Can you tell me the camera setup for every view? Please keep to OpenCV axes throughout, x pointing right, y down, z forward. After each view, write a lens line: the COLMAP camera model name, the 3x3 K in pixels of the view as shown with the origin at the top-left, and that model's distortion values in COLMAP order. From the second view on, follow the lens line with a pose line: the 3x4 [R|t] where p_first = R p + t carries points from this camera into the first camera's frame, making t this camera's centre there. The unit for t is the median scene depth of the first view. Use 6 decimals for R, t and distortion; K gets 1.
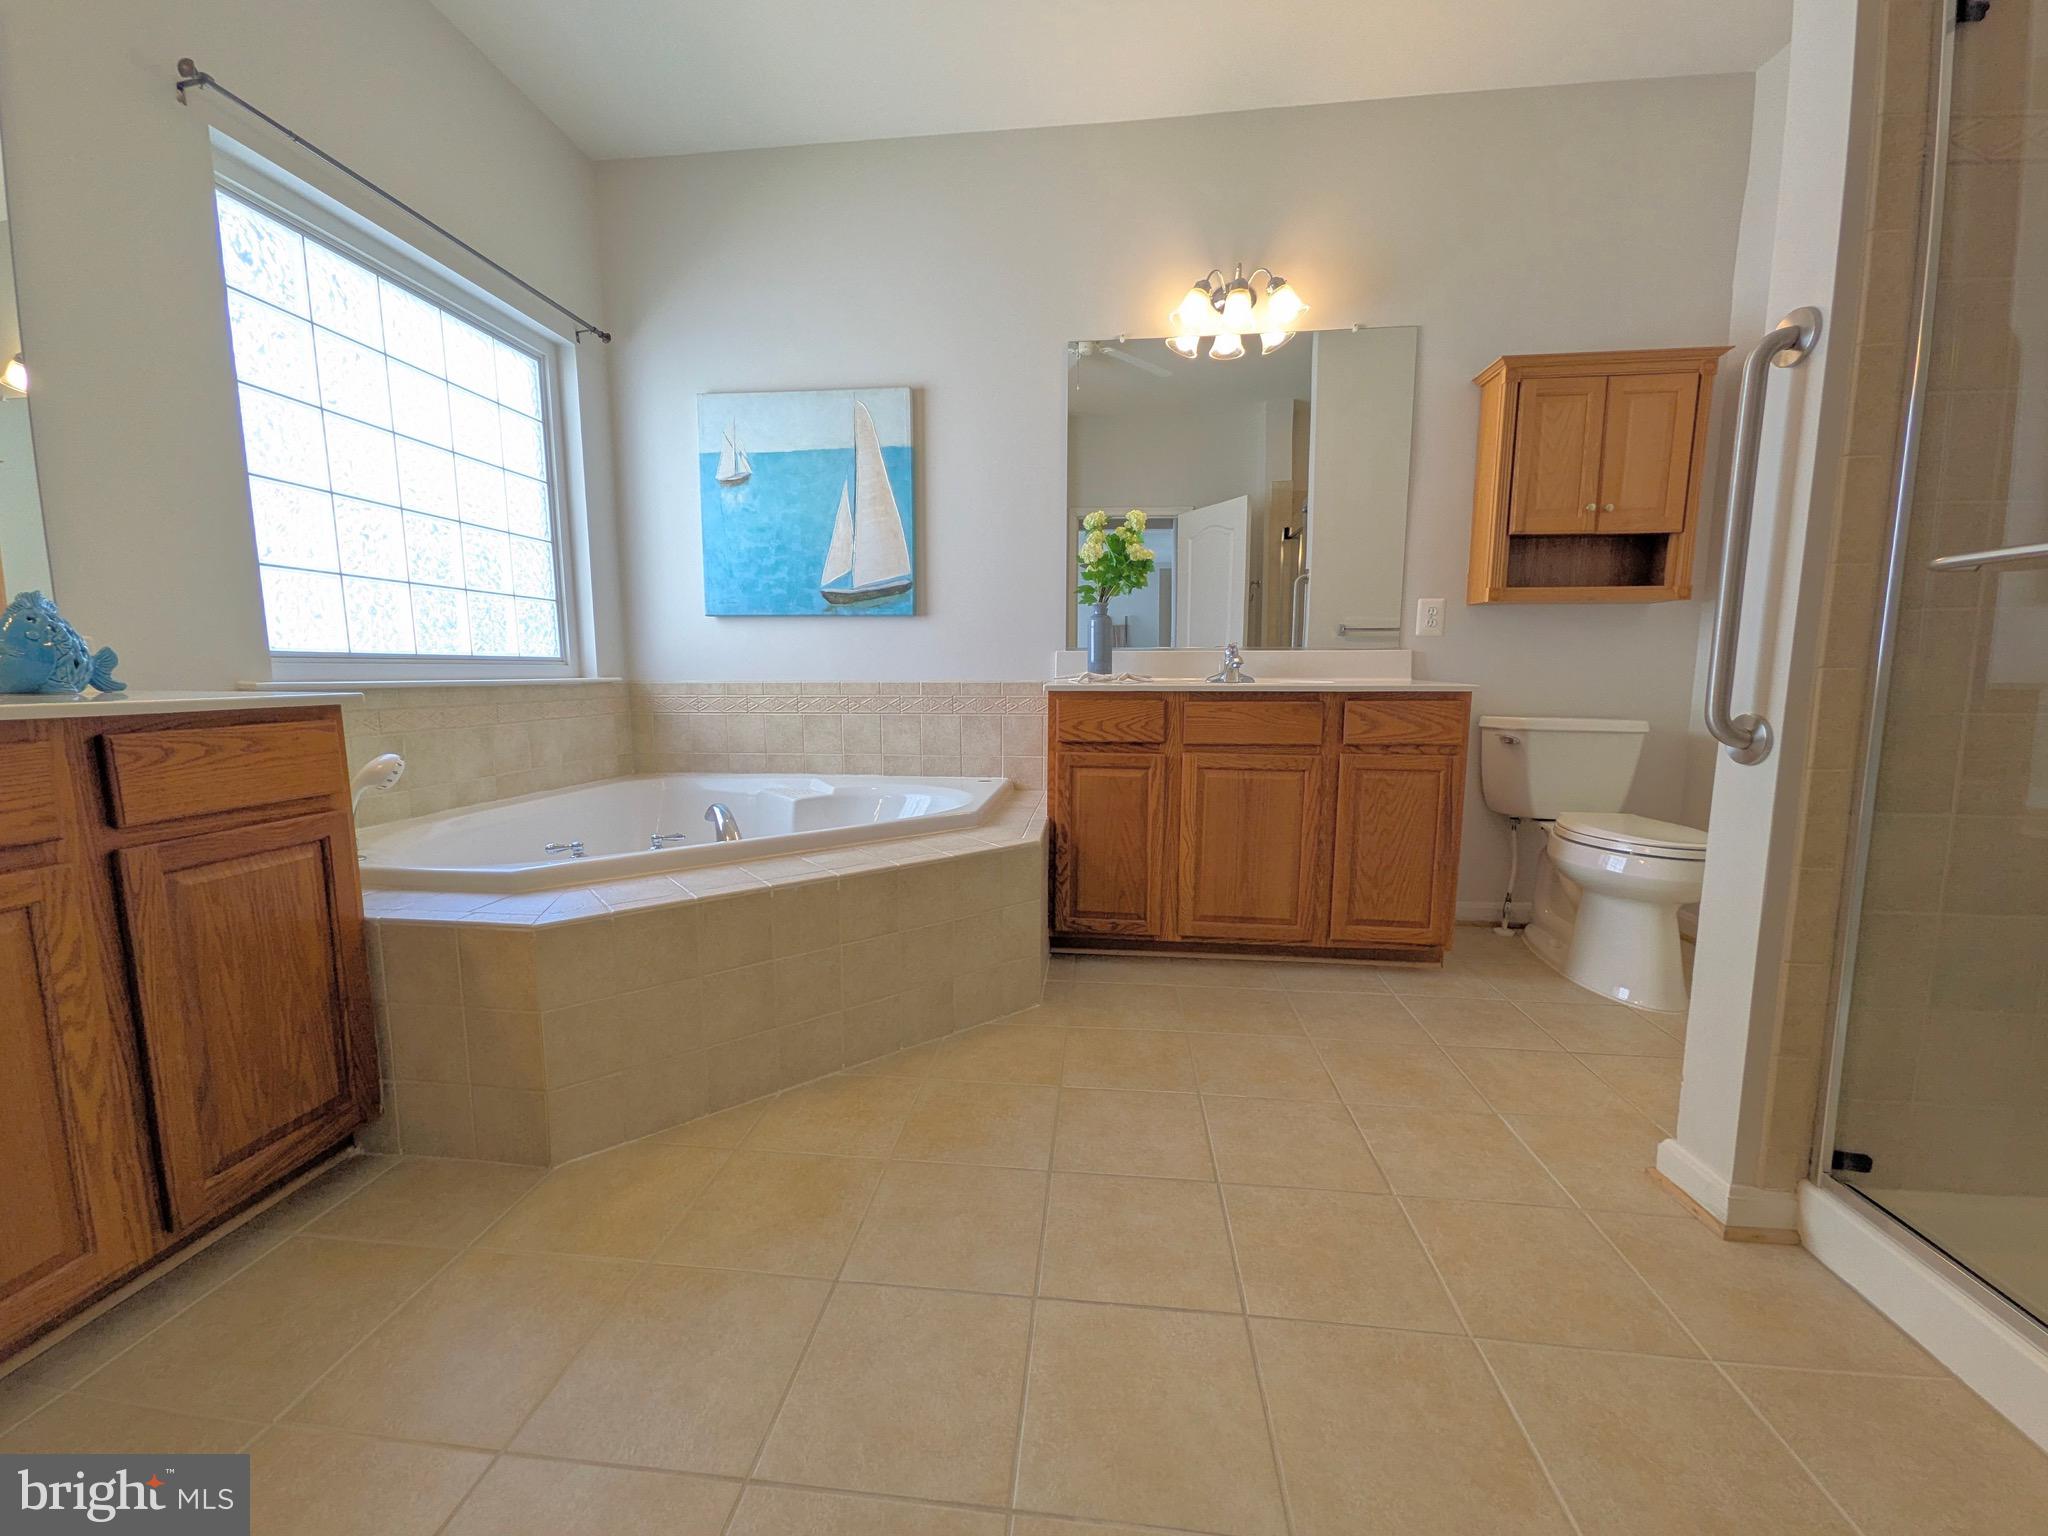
lens RADIAL K [[808.1, 0, 1018.1], [0, 808.1, 768.1], [0, 0, 1]] dist [0.006716, -0.000738]
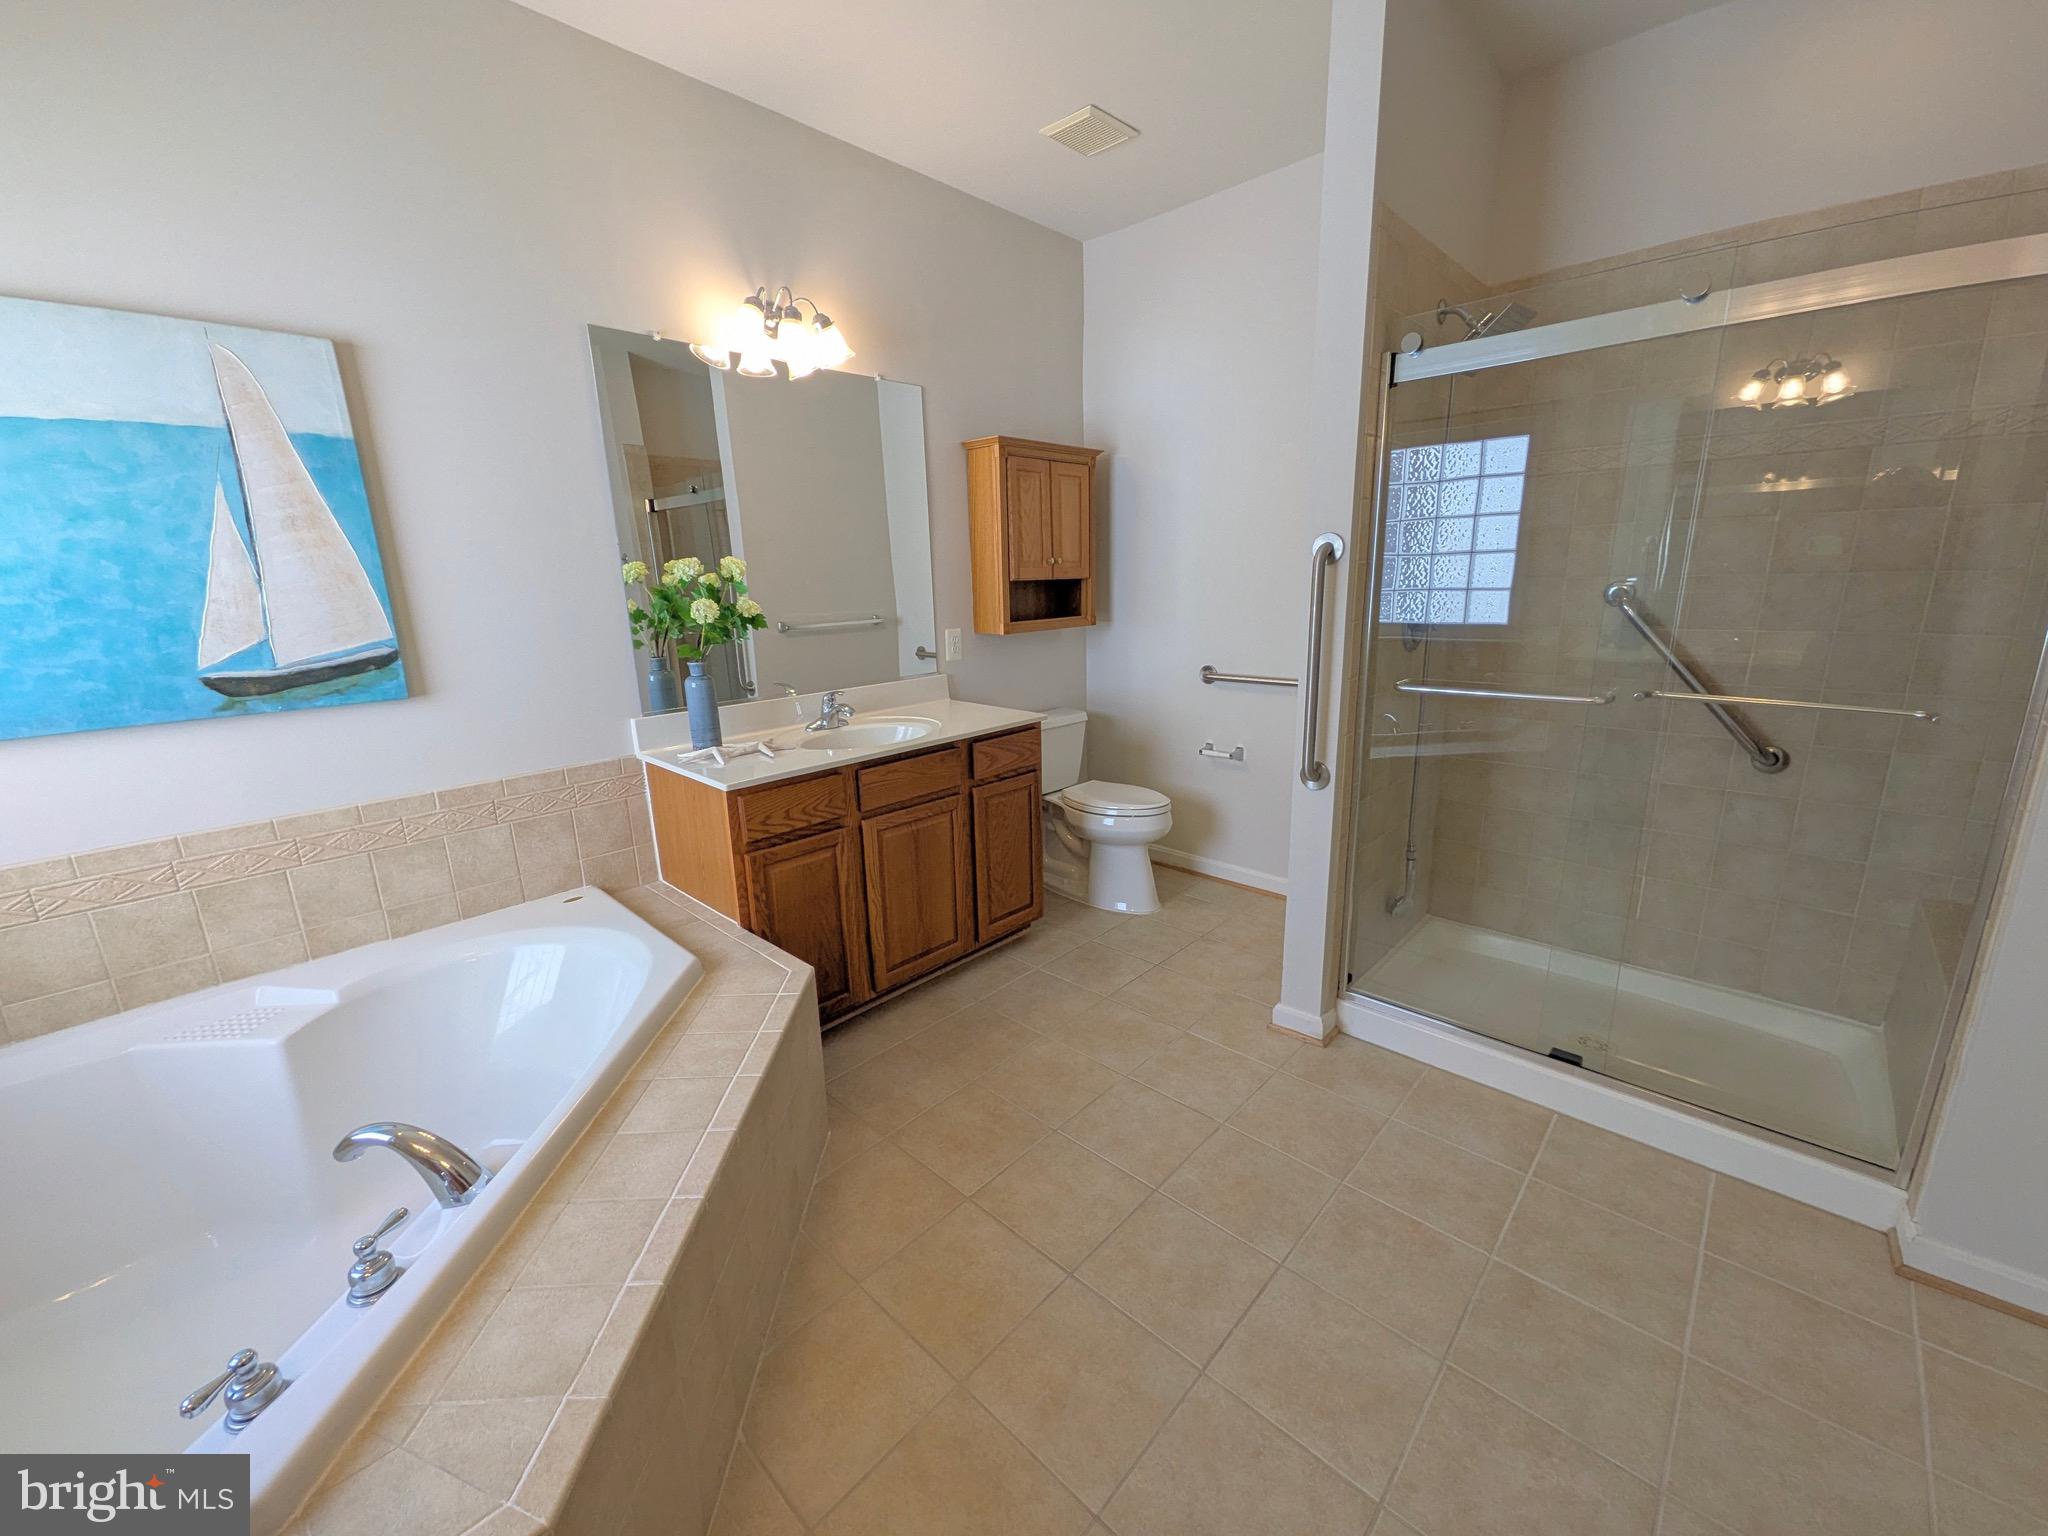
lens RADIAL K [[804.7, 0, 1015.3], [0, 804.7, 772.2], [0, 0, 1]] dist [0.008368, -0.004048]
pose [[0.603389, -0.208519, 0.769702, -0.380778], [0.124345, 0.978004, 0.167473, -0.193519], [-0.787693, -0.005343, 0.616045, 0.212301]]
